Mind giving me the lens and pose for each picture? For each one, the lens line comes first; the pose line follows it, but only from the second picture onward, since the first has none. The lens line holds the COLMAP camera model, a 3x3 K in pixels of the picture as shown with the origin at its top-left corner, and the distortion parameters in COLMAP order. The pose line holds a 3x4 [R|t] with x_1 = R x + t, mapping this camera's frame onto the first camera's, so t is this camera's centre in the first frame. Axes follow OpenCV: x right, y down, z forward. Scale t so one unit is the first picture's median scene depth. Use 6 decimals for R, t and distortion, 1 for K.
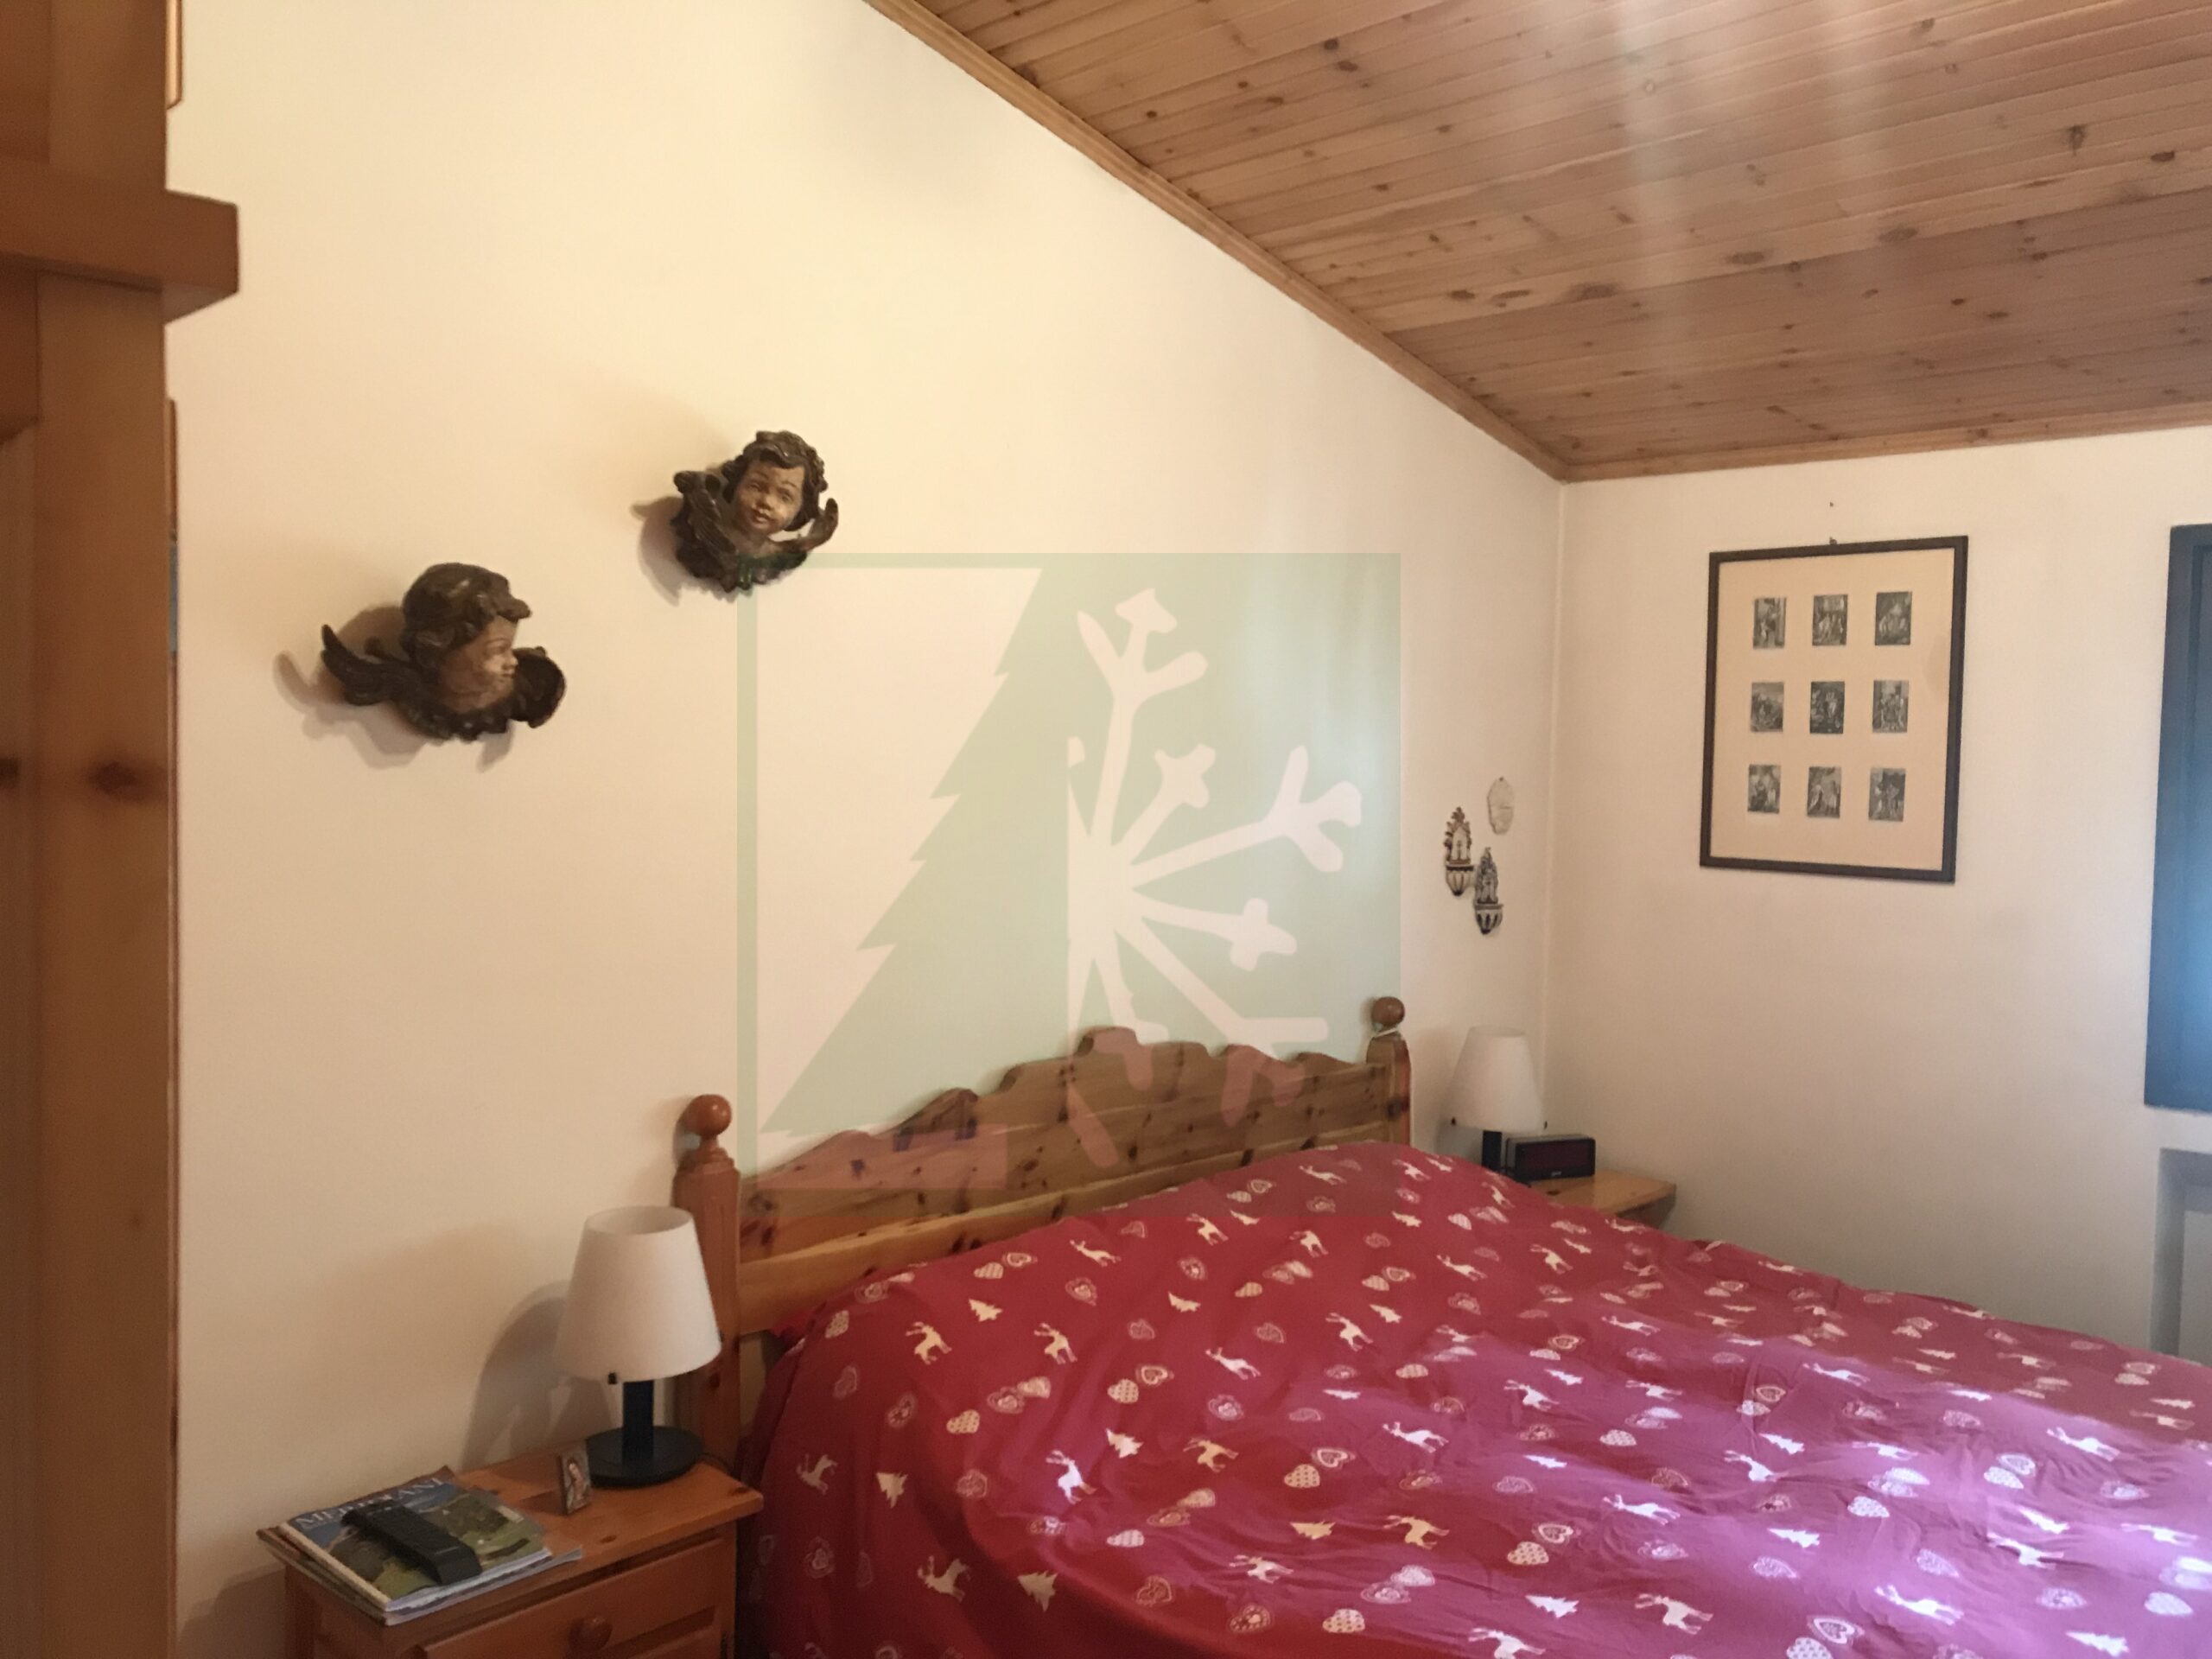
lens RADIAL K [[1856.9, 0, 1106.0], [0, 1856.9, 829.5], [0, 0, 1]] dist [0.057342, -0.045003]
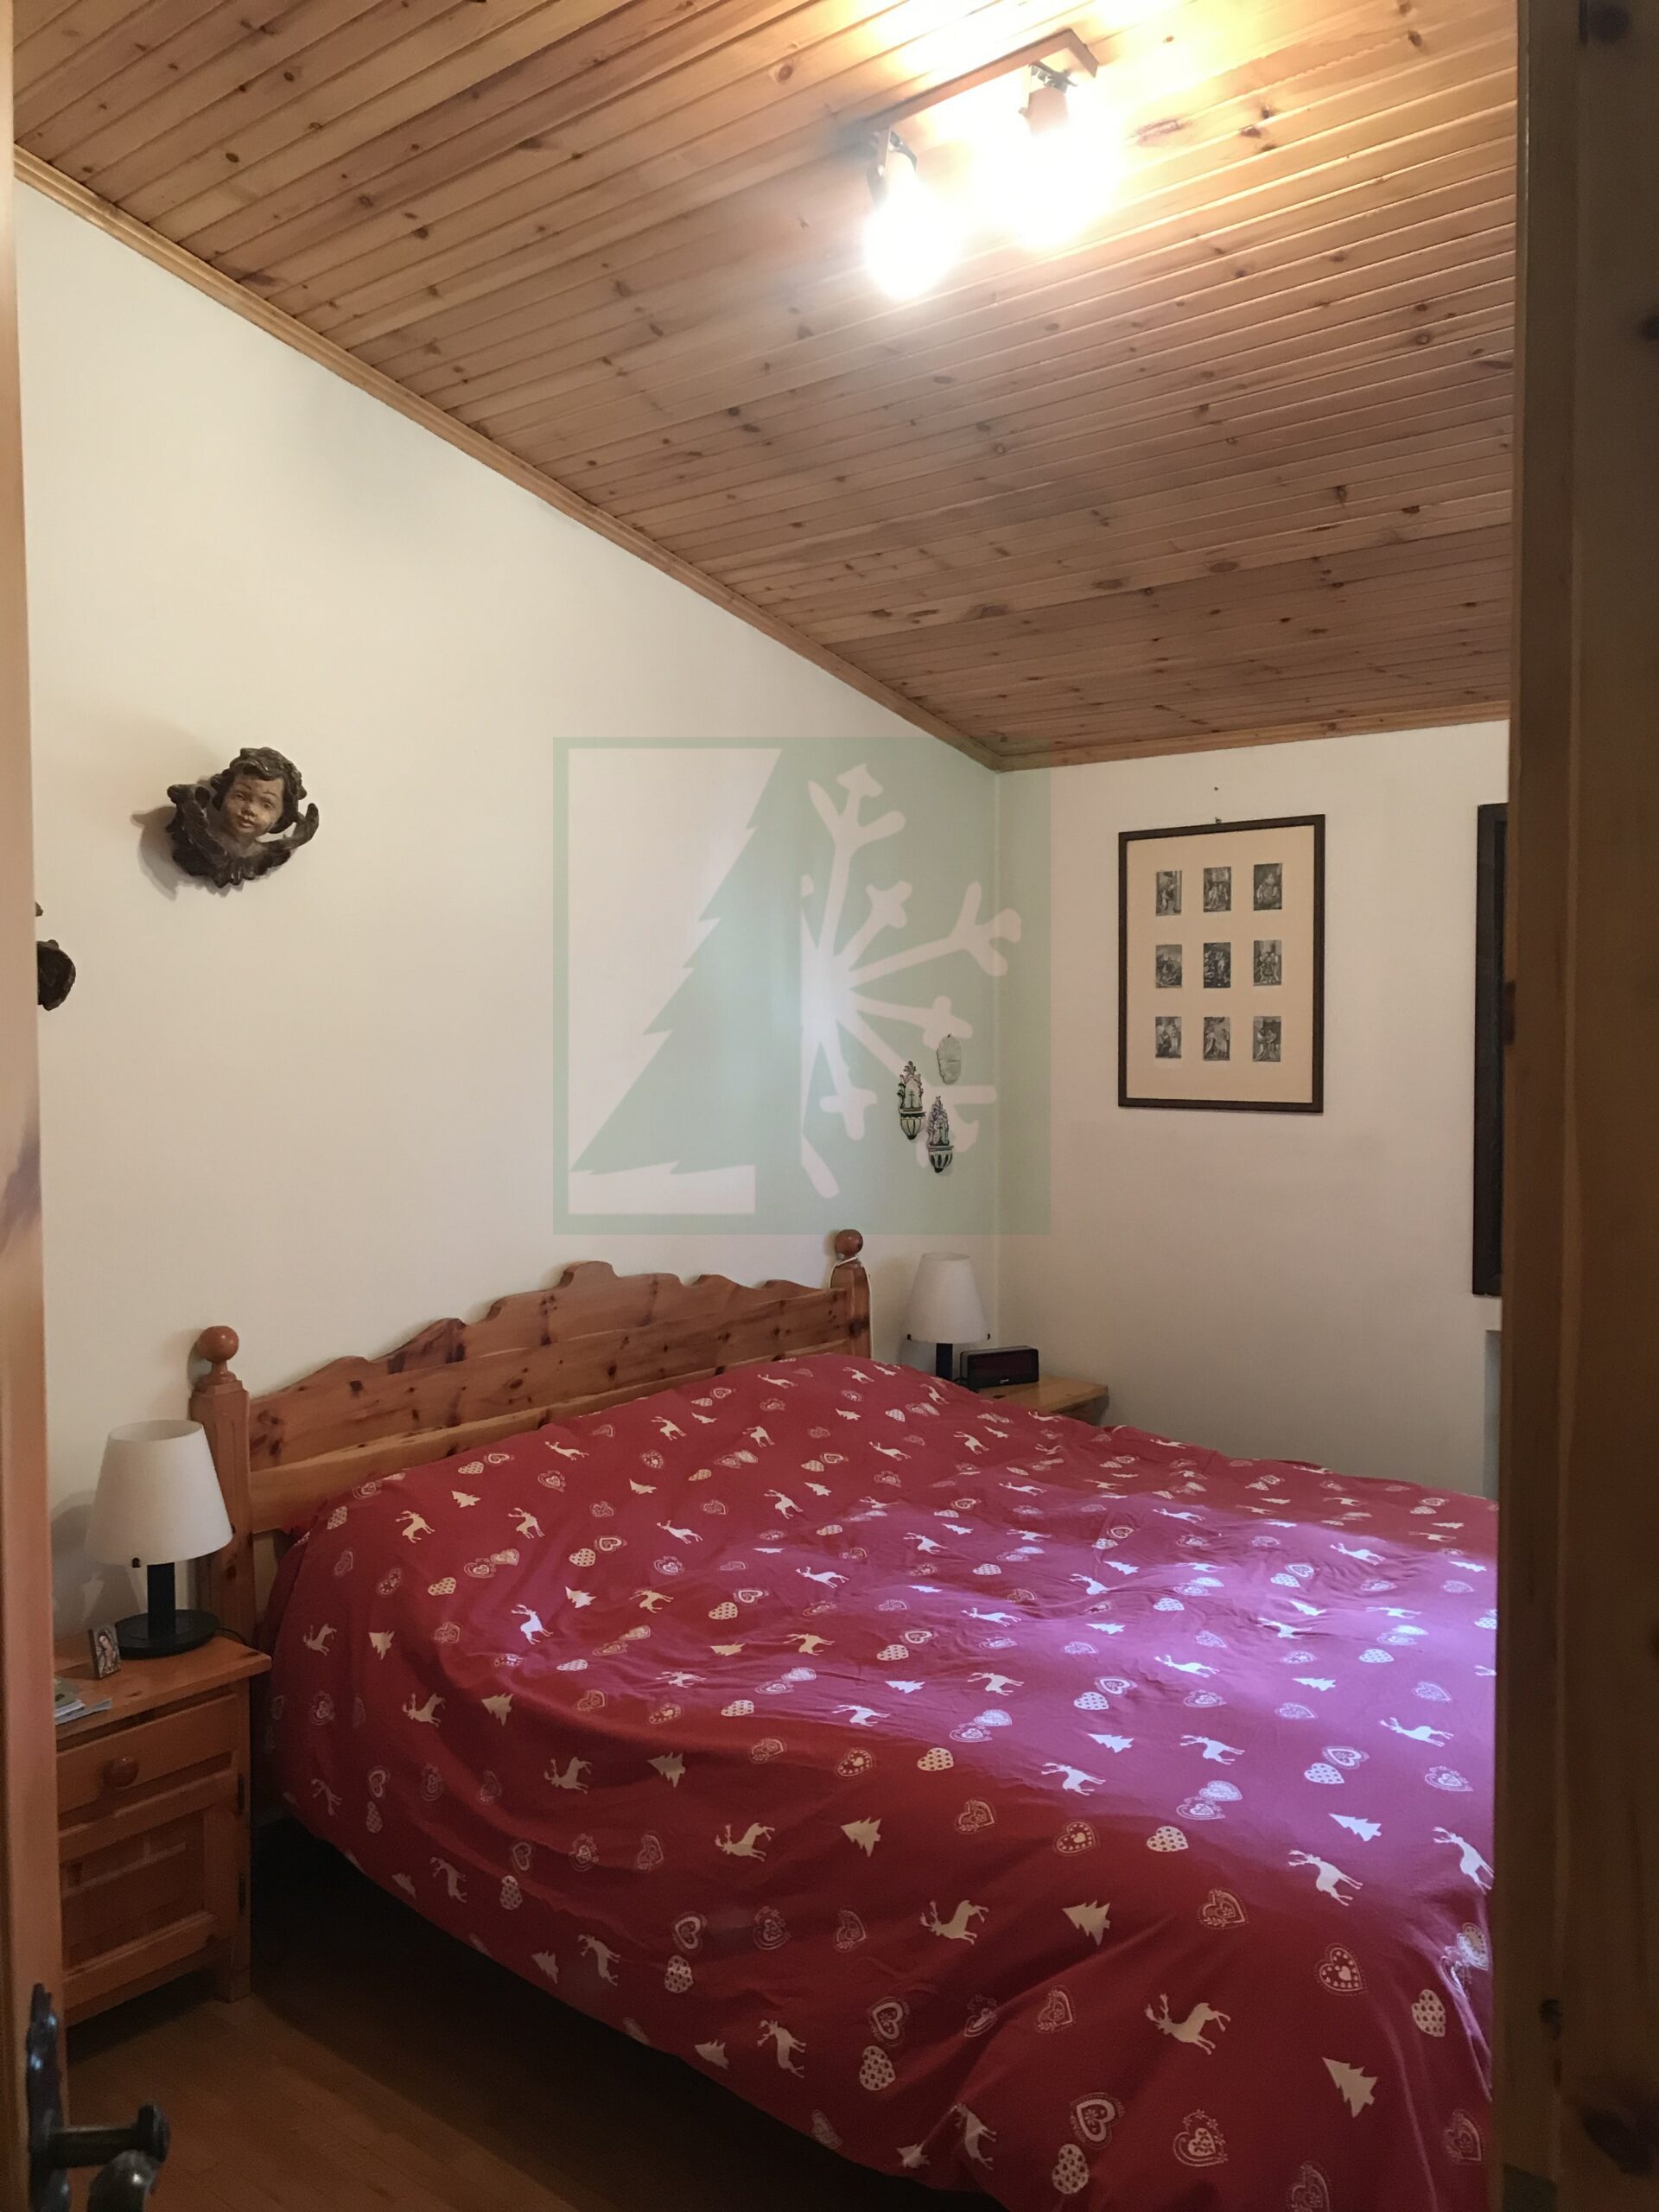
lens RADIAL K [[1852.9, 0, 829.5], [0, 1852.9, 1106.0], [0, 0, 1]] dist [0.096023, -0.223987]
pose [[0.996135, -0.030829, 0.082252, 0.071783], [0.030589, 0.999523, 0.004178, 0.013665], [-0.082341, -0.001646, 0.996603, -0.178122]]
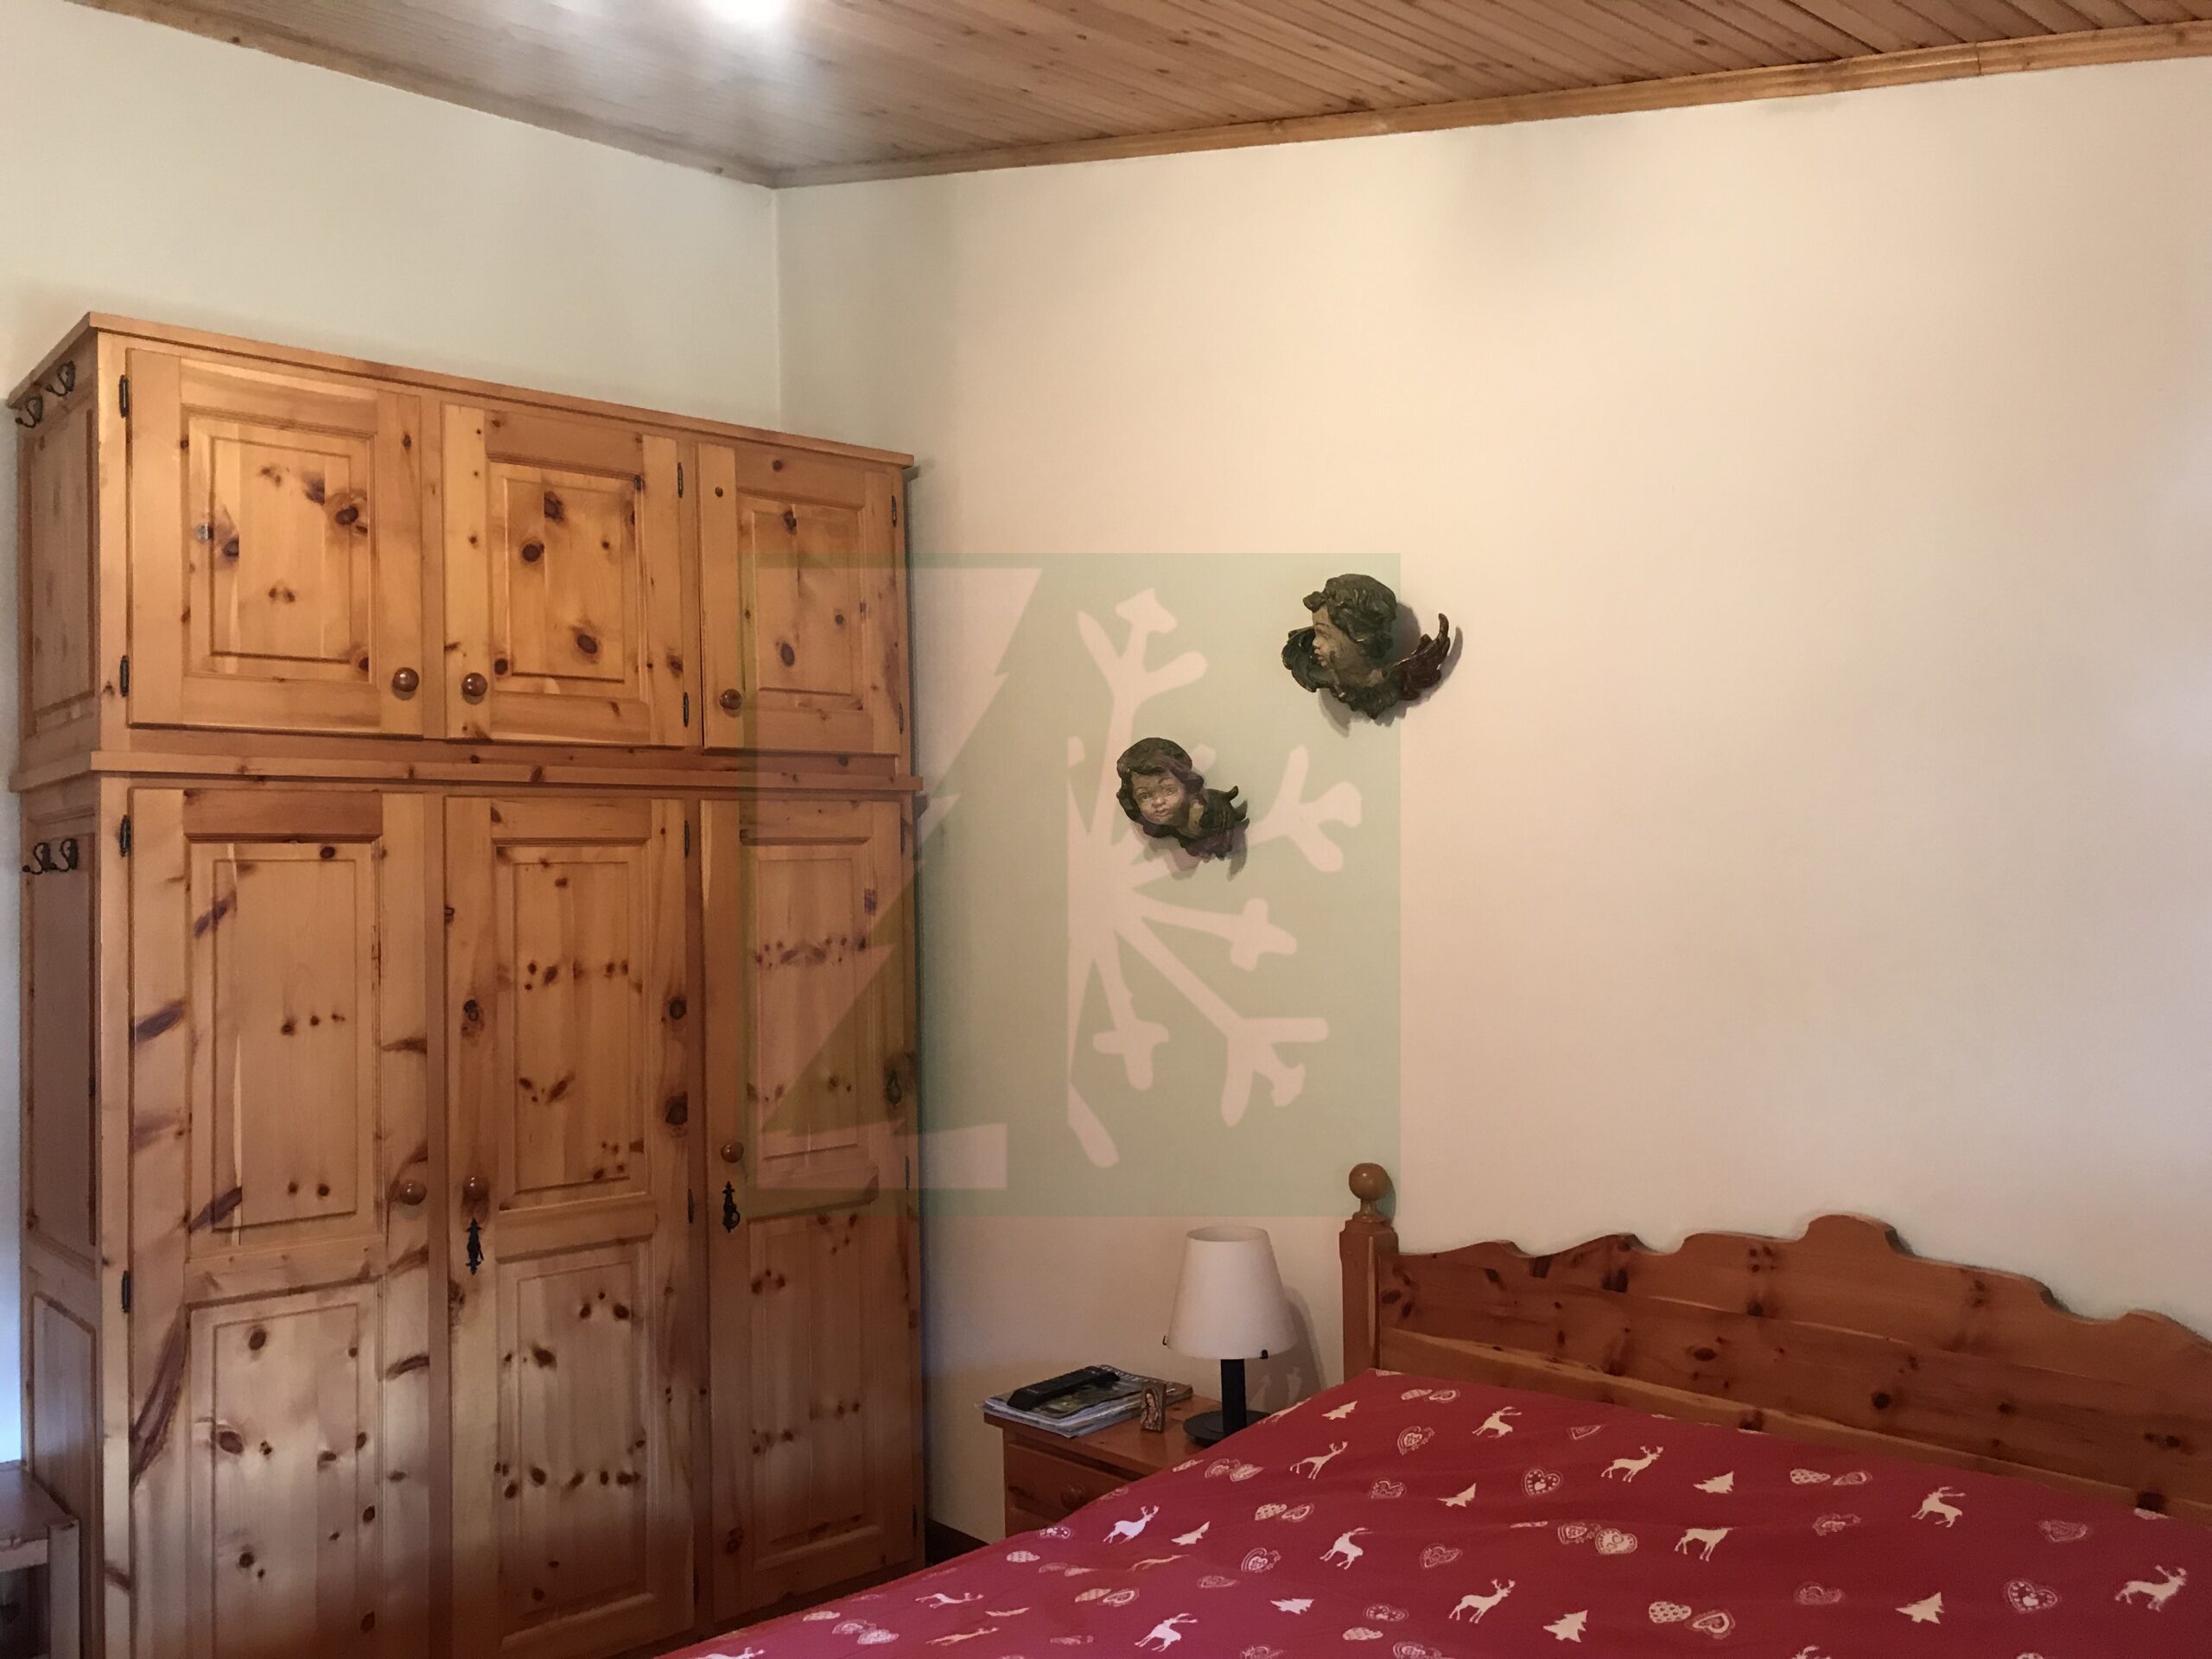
lens RADIAL K [[1856.9, 0, 1106.0], [0, 1856.9, 829.5], [0, 0, 1]] dist [0.057342, -0.045003]
pose [[-0.069645, -0.047929, -0.996420, 0.934115], [-0.029642, 0.998504, -0.045957, -0.003100], [0.997131, 0.026335, -0.070962, 0.919543]]
